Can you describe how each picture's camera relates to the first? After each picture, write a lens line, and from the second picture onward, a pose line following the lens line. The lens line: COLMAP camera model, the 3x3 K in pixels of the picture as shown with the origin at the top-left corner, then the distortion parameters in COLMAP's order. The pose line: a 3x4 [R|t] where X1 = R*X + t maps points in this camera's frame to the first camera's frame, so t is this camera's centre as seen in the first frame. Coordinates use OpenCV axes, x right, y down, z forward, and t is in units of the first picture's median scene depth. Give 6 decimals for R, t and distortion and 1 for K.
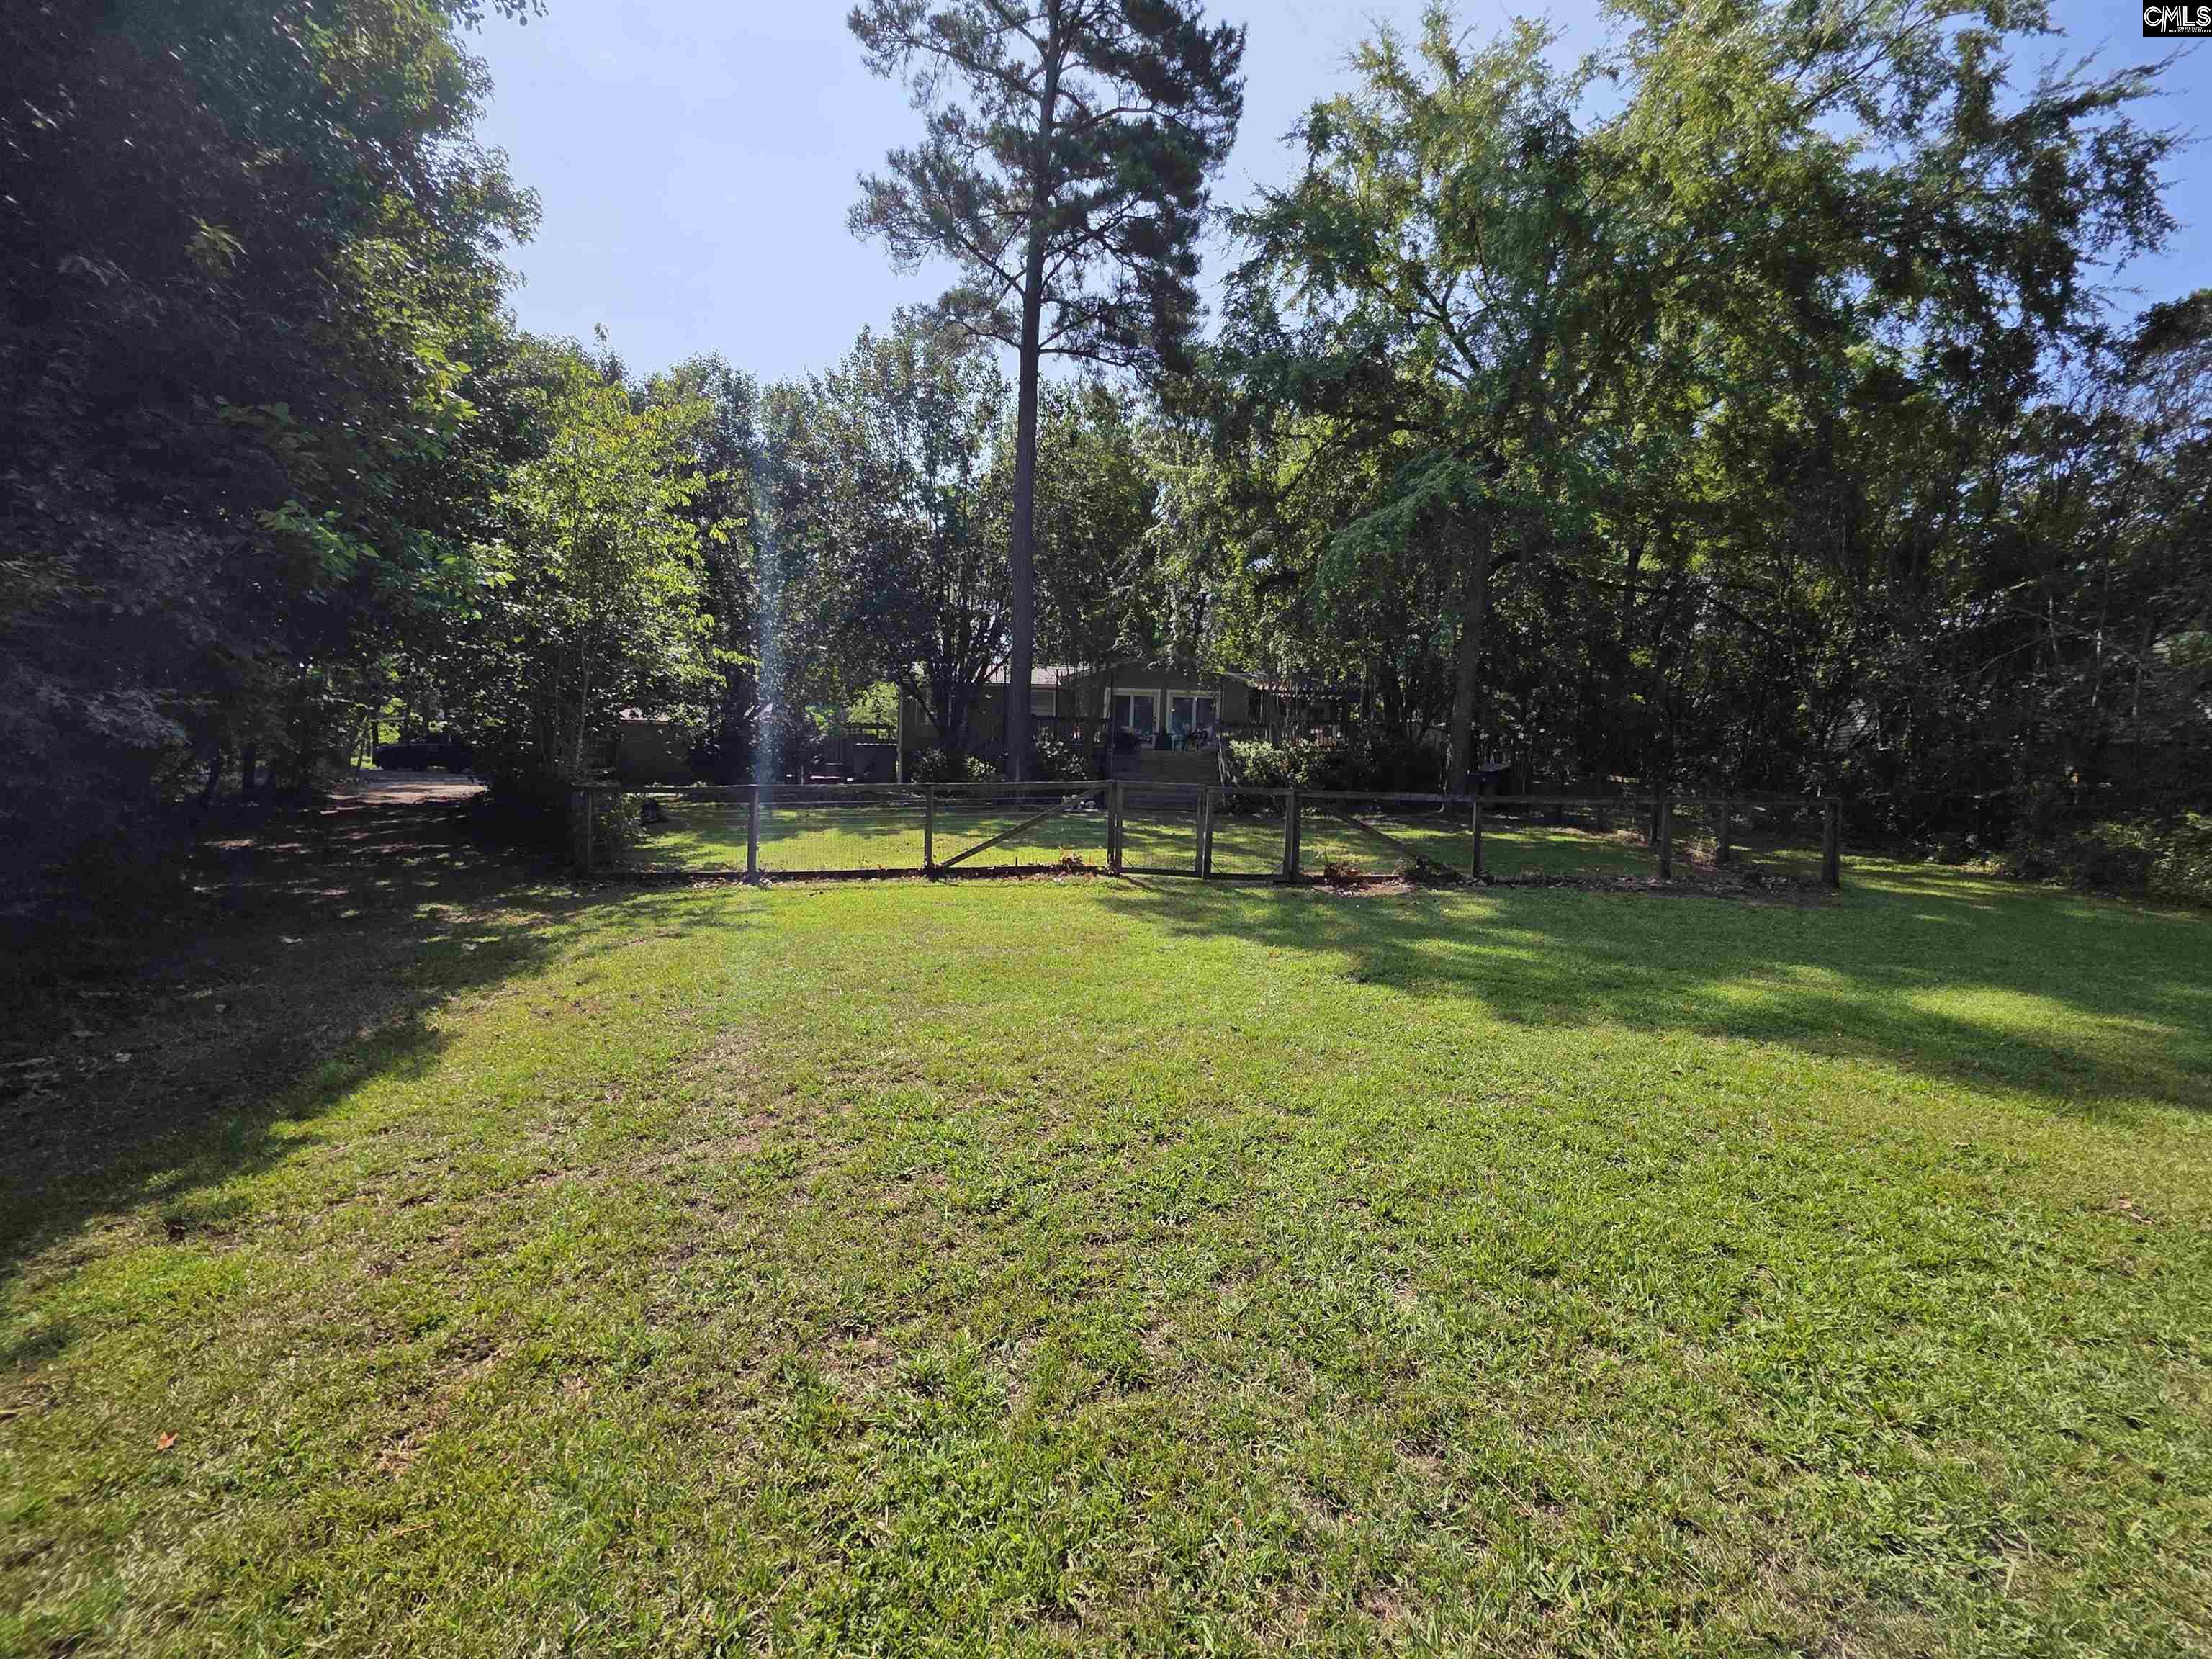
lens RADIAL K [[882.2, 0, 1105.7], [0, 882.2, 828.8], [0, 0, 1]] dist [0.001811, -0.000146]
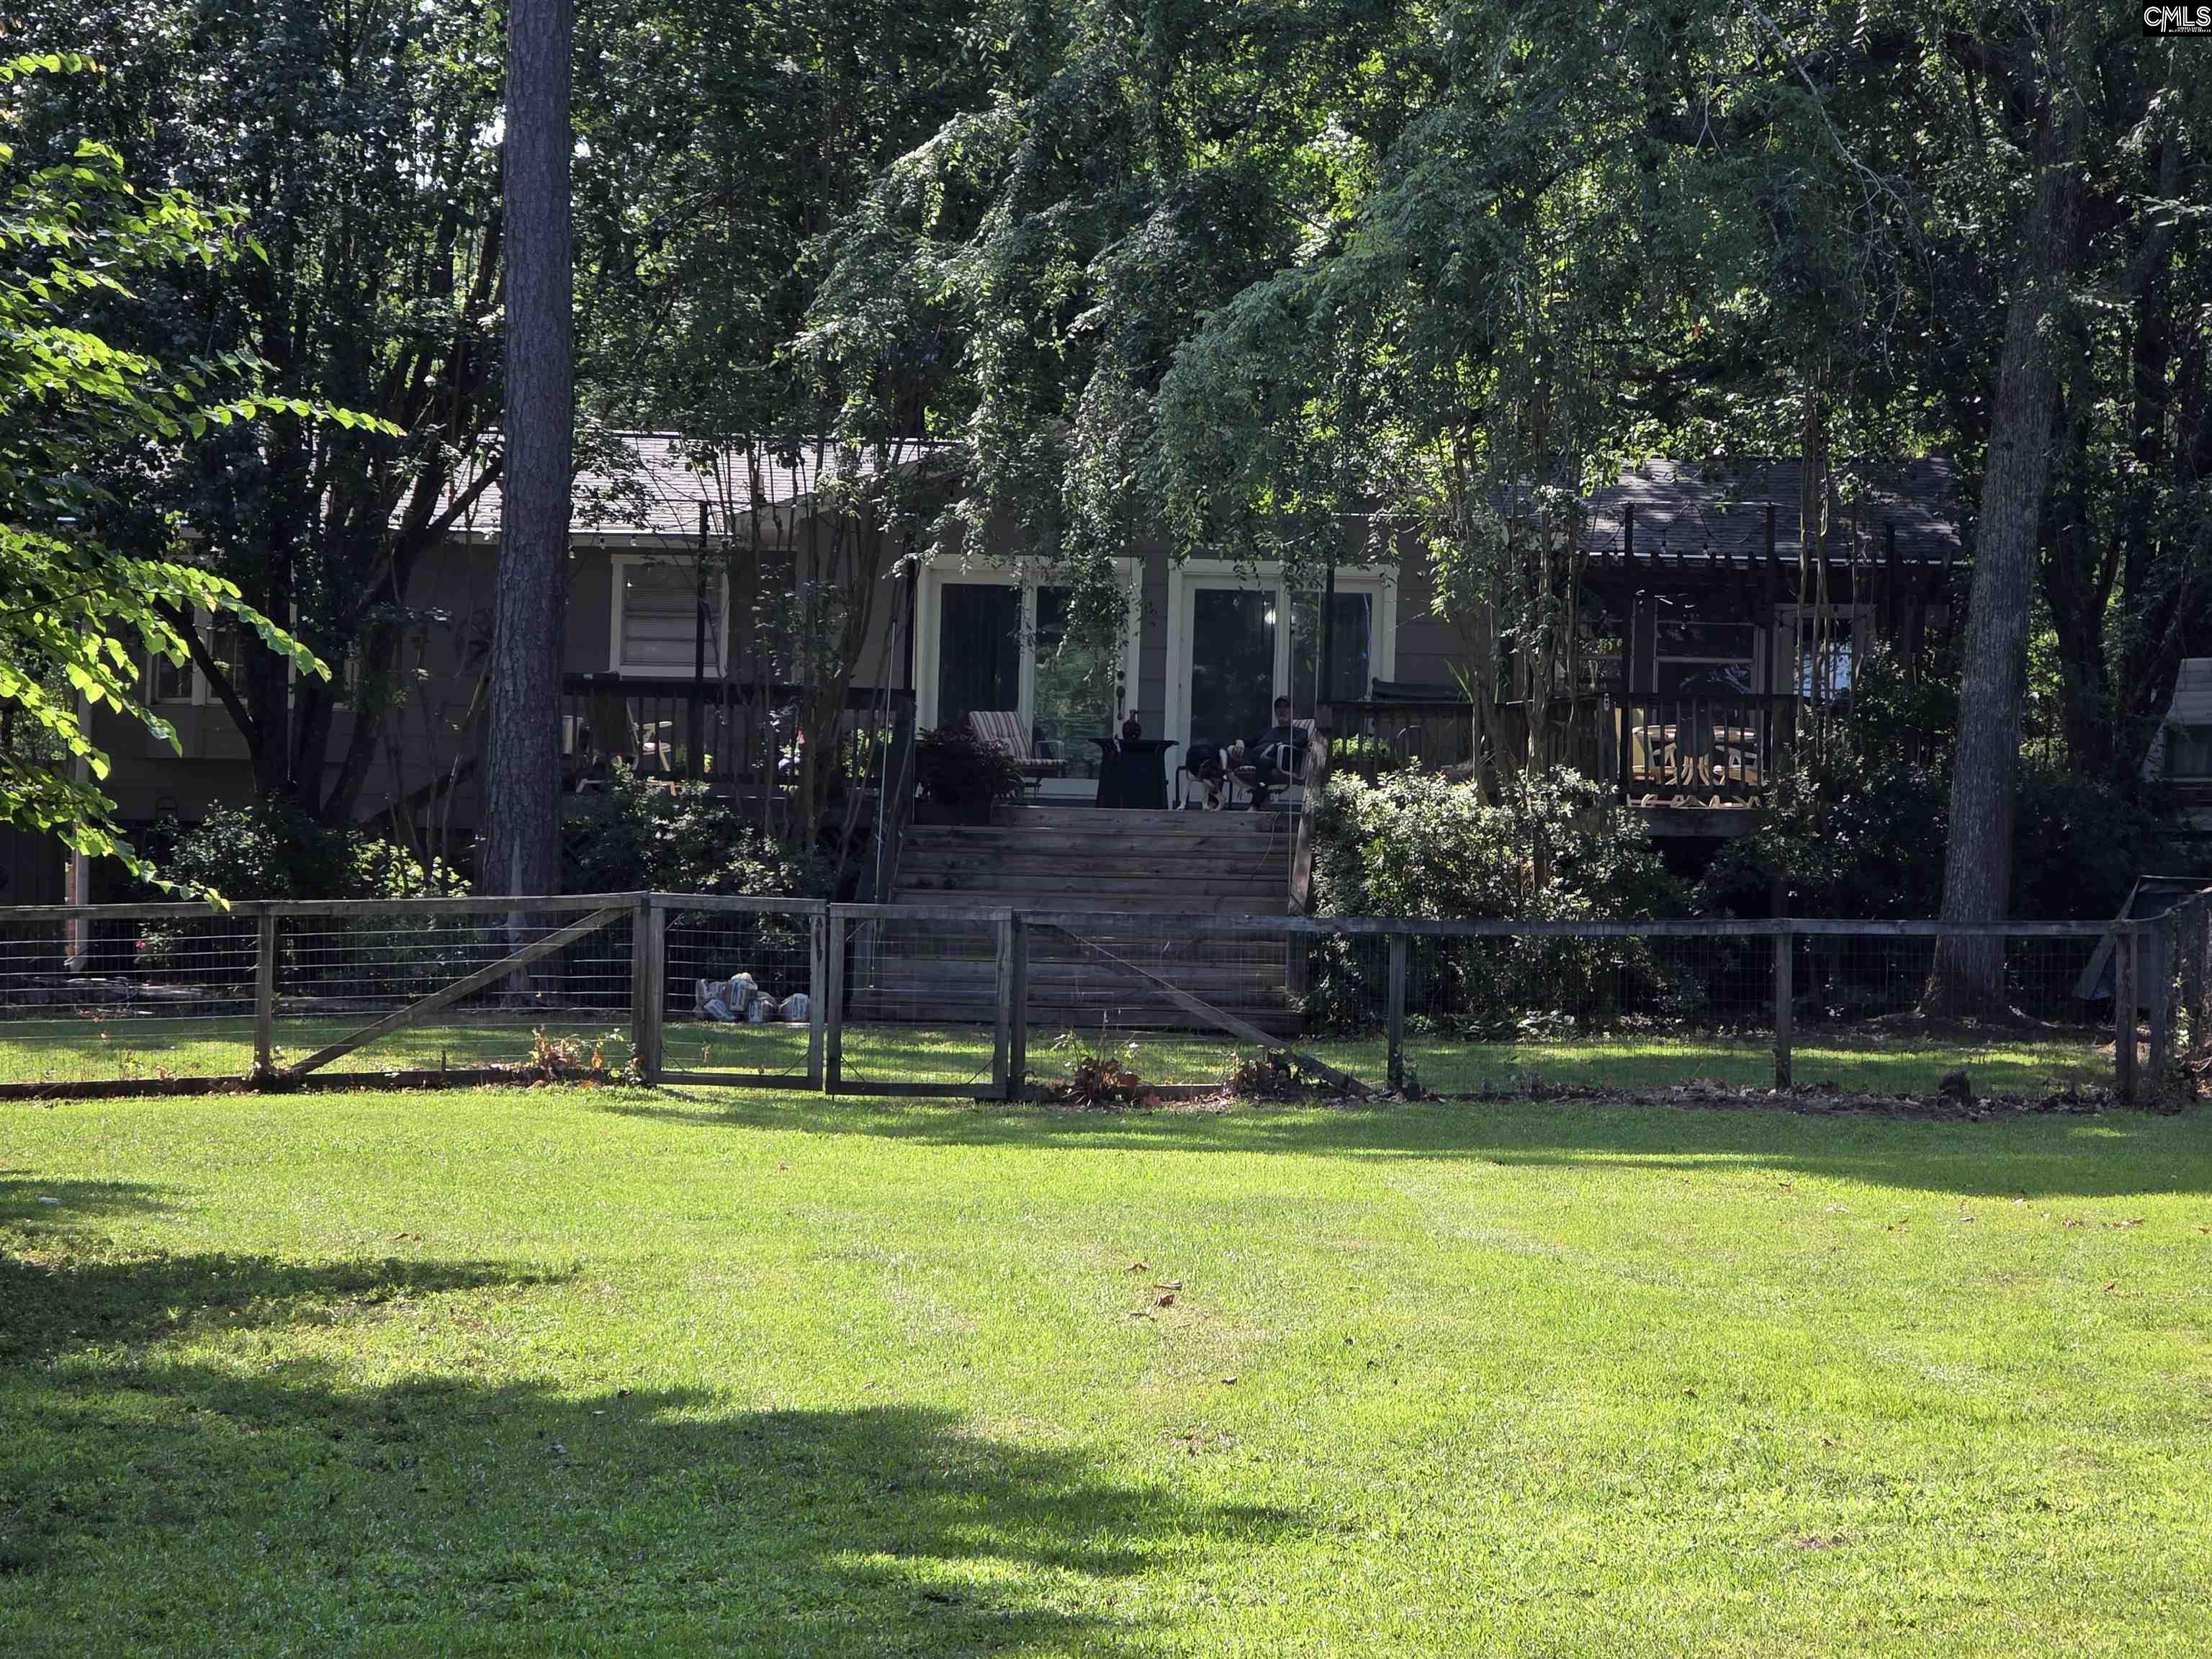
lens RADIAL K [[8368.0, 0, 1106.4], [0, 8368.0, 826.8], [0, 0, 1]] dist [-0.204086, 0.000000]
pose [[0.997738, -0.006196, -0.066933, 0.306196], [0.000826, 0.996797, -0.079965, 0.148637], [0.067214, 0.079729, 0.994548, -1.908823]]
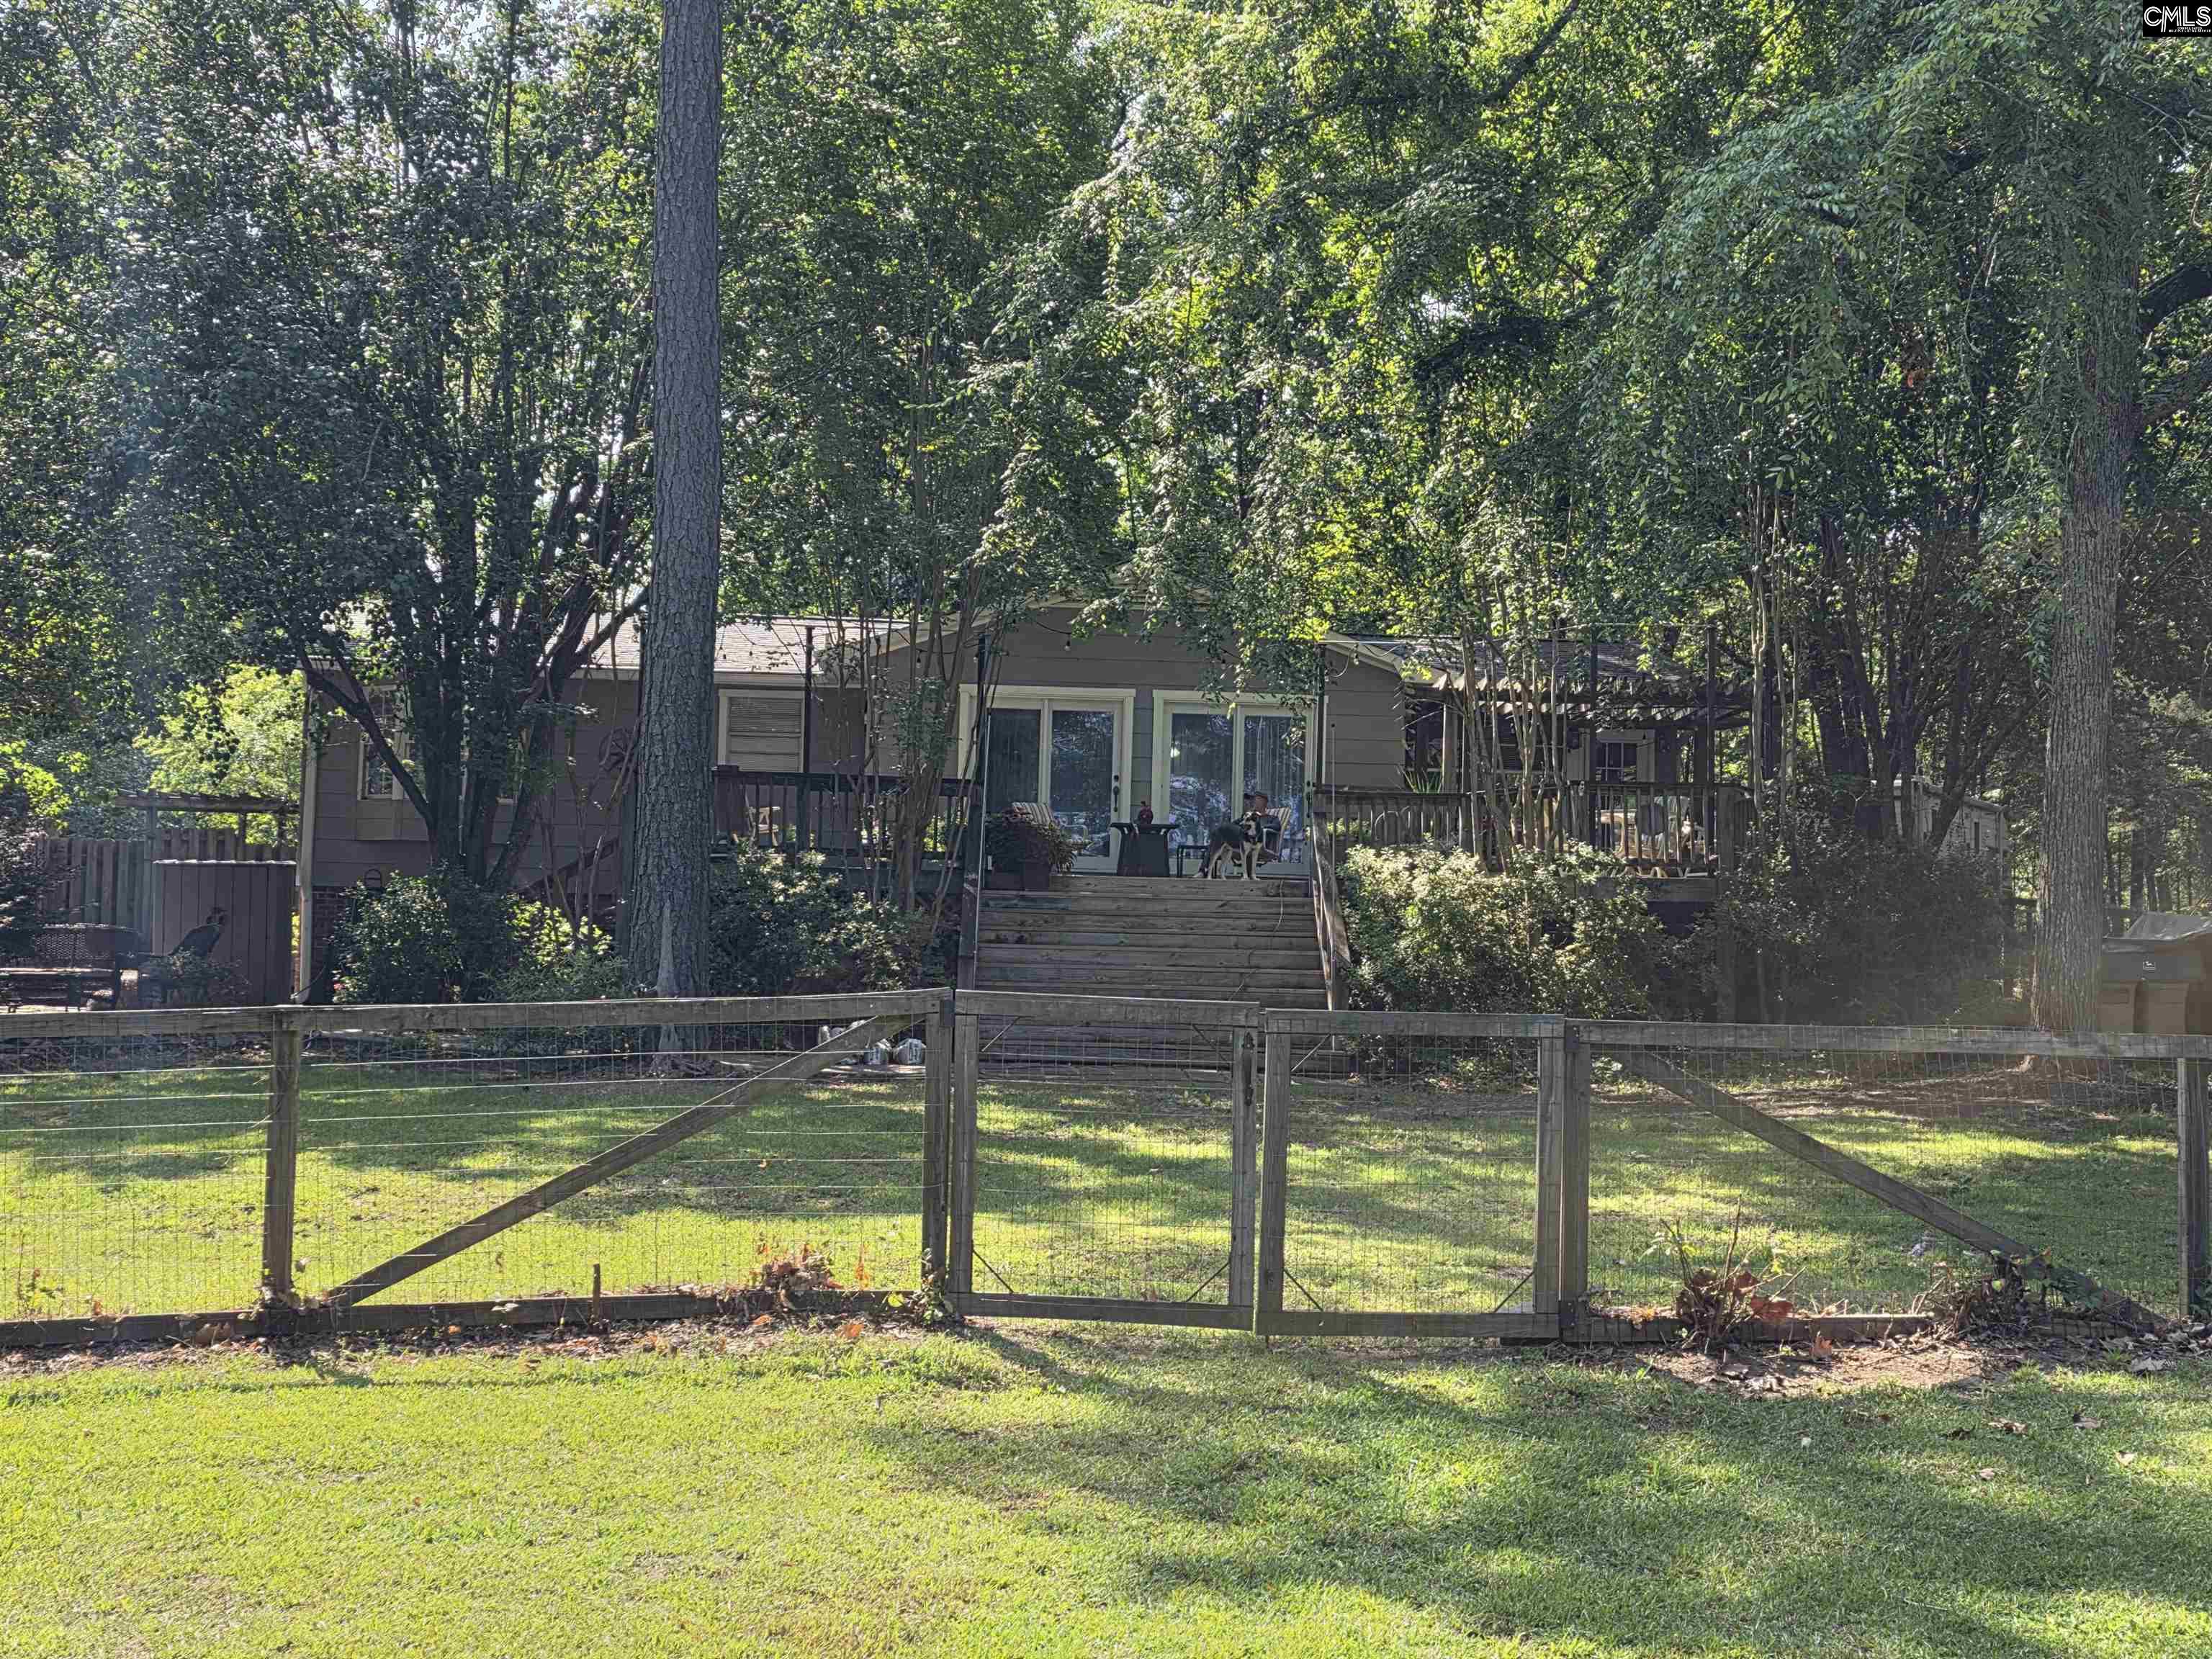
lens RADIAL K [[2659.7, 0, 1114.8], [0, 2659.7, 842.3], [0, 0, 1]] dist [0.083591, 0.000000]
pose [[0.998723, -0.003518, 0.050406, 0.011403], [0.008584, 0.994885, -0.100651, -0.008045], [-0.049794, 0.100955, 0.993644, 0.068279]]
